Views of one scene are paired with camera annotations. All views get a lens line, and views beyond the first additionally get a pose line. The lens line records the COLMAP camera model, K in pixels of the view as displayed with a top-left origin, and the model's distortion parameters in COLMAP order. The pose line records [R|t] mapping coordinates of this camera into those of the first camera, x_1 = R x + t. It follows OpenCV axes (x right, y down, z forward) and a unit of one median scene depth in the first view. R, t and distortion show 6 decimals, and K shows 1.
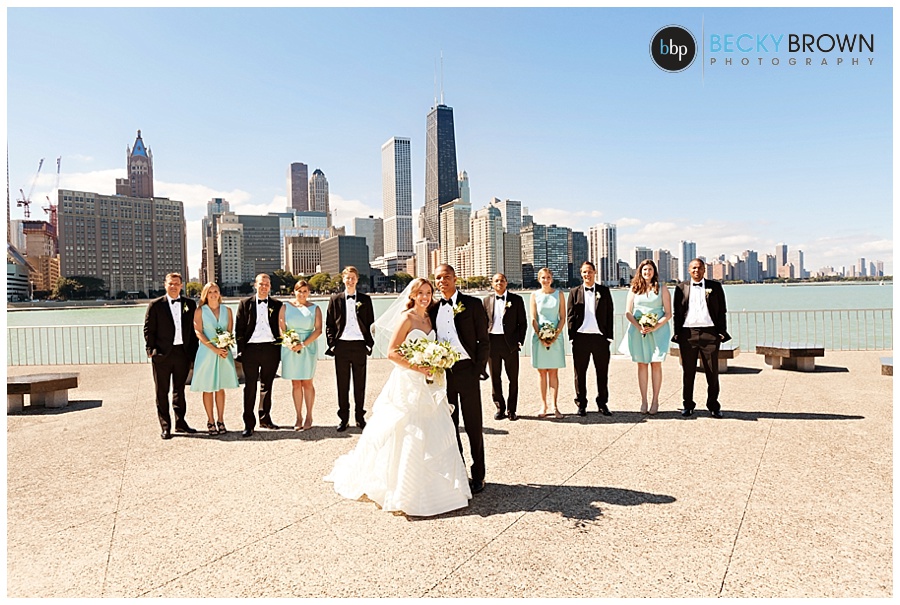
lens RADIAL K [[610.9, 0, 451.8], [0, 610.9, 302.9], [0, 0, 1]] dist [0.012055, -0.007797]
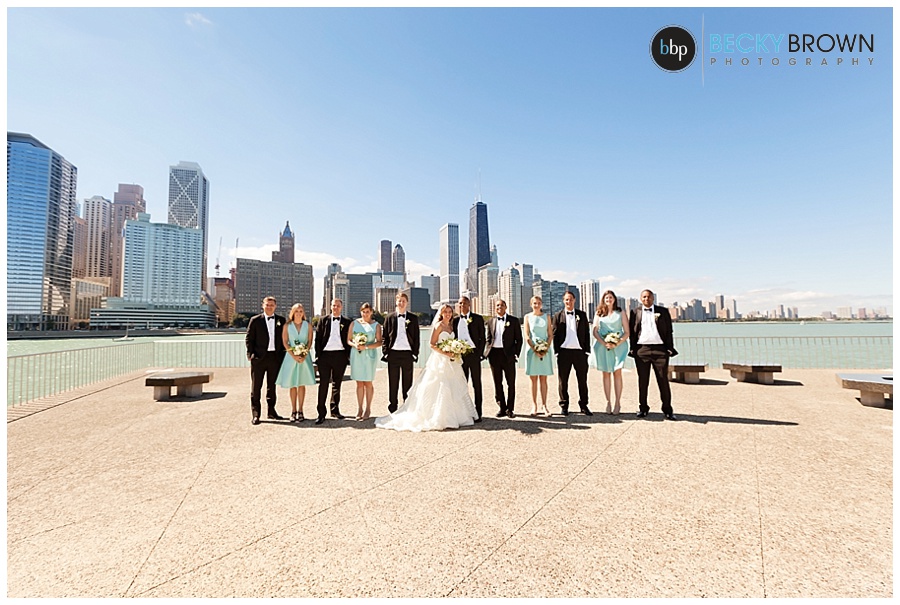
lens RADIAL K [[409.8, 0, 448.1], [0, 409.8, 301.6], [0, 0, 1]] dist [0.003425, 0.001146]
pose [[0.995783, 0.005967, -0.091542, 0.009481], [-0.012943, 0.997038, -0.075810, 0.018965], [0.090818, 0.076675, 0.992911, 0.117136]]
